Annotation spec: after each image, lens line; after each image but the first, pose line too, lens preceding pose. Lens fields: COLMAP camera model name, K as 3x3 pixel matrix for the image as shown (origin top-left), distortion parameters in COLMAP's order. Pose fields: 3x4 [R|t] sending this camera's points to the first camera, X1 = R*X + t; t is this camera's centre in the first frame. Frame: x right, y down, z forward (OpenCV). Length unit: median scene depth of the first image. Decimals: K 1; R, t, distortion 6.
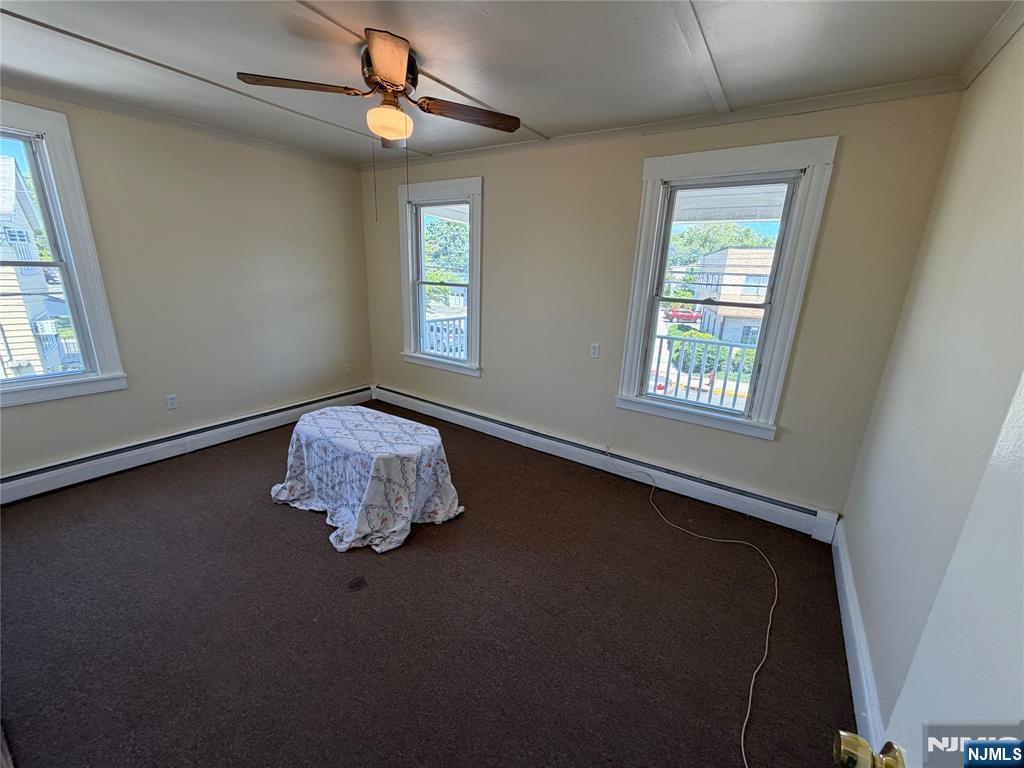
lens RADIAL K [[407.9, 0, 509.3], [0, 407.9, 383.8], [0, 0, 1]] dist [0.000739, 0.000657]
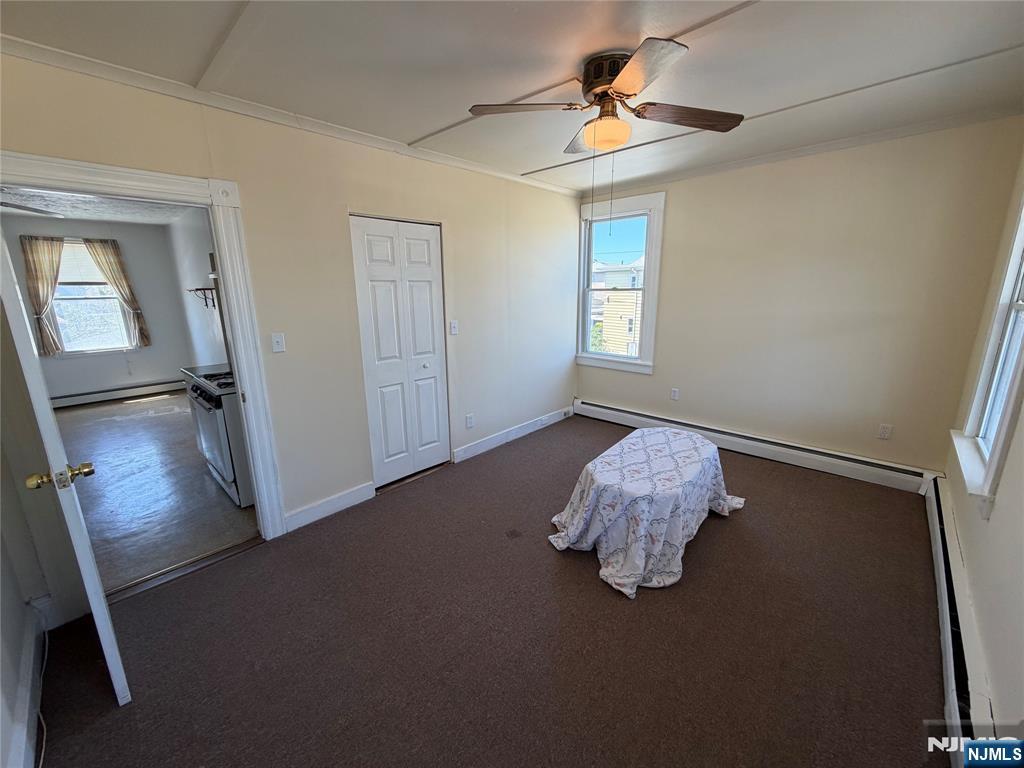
lens RADIAL K [[407.9, 0, 509.2], [0, 407.9, 383.4], [0, 0, 1]] dist [0.000739, 0.000657]
pose [[-0.155380, 0.194981, -0.968421, 0.575937], [-0.260194, 0.937633, 0.230529, -0.174964], [0.952972, 0.287796, -0.094957, 0.740058]]
